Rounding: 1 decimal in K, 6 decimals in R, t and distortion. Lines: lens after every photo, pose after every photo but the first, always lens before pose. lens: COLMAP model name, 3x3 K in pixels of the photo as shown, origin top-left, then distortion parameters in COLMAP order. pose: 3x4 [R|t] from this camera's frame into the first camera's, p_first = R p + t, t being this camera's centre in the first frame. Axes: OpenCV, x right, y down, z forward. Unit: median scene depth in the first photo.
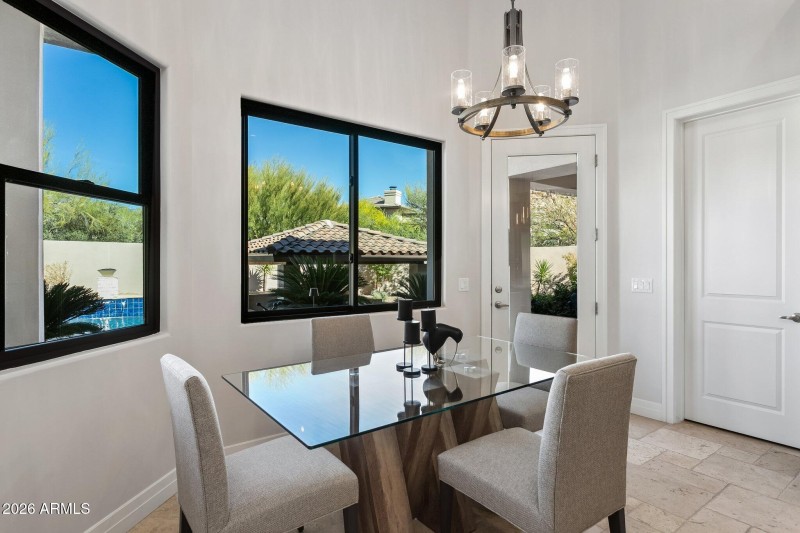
lens RADIAL K [[428.2, 0, 400.0], [0, 428.2, 266.5], [0, 0, 1]] dist [-0.003994, -0.000446]
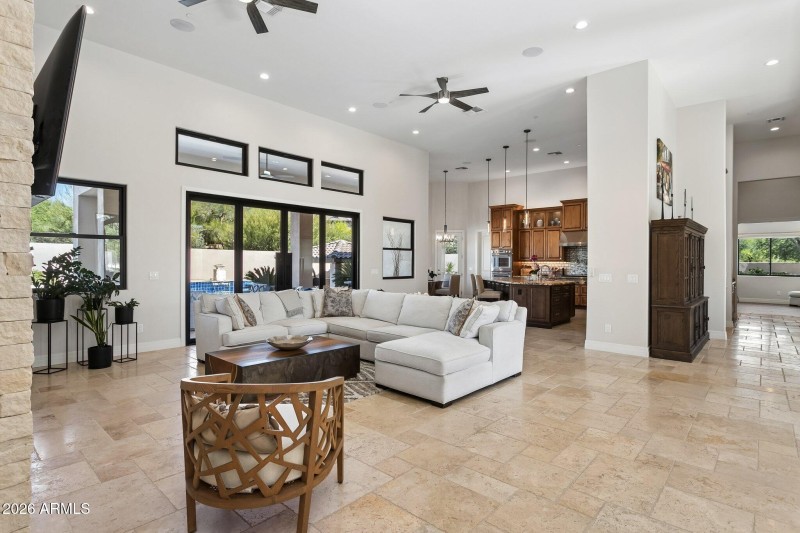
lens RADIAL K [[404.6, 0, 400.0], [0, 404.6, 266.5], [0, 0, 1]] dist [-0.003255, -0.000132]
pose [[0.980275, 0.007442, 0.197499, -0.365500], [-0.007408, 0.999972, -0.000912, 0.010855], [-0.197501, -0.000569, 0.980303, -1.101163]]
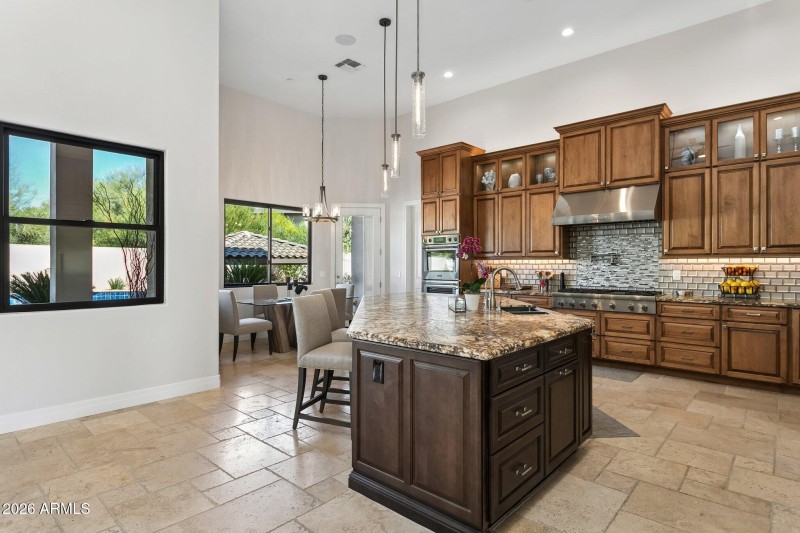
lens RADIAL K [[428.2, 0, 400.0], [0, 428.2, 266.5], [0, 0, 1]] dist [-0.003994, -0.000446]
pose [[0.980135, 0.002968, 0.198310, 0.044242], [-0.002335, 0.999991, -0.003428, 0.003600], [-0.198318, 0.002897, 0.980133, -0.504628]]
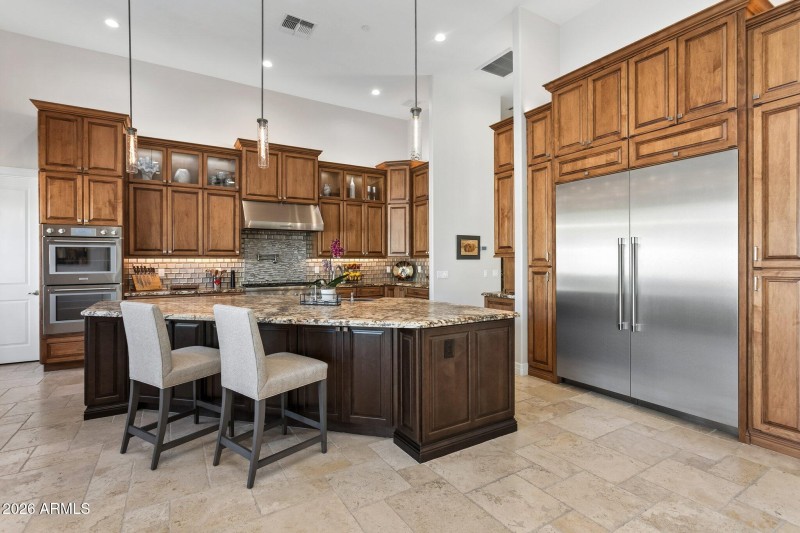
lens RADIAL K [[377.9, 0, 400.0], [0, 377.9, 266.5], [0, 0, 1]] dist [-0.002408, 0.000044]
pose [[0.096591, -0.006423, 0.995303, -0.194330], [0.011656, 0.999918, 0.005322, 0.003330], [-0.995256, 0.011087, 0.096658, -0.247931]]
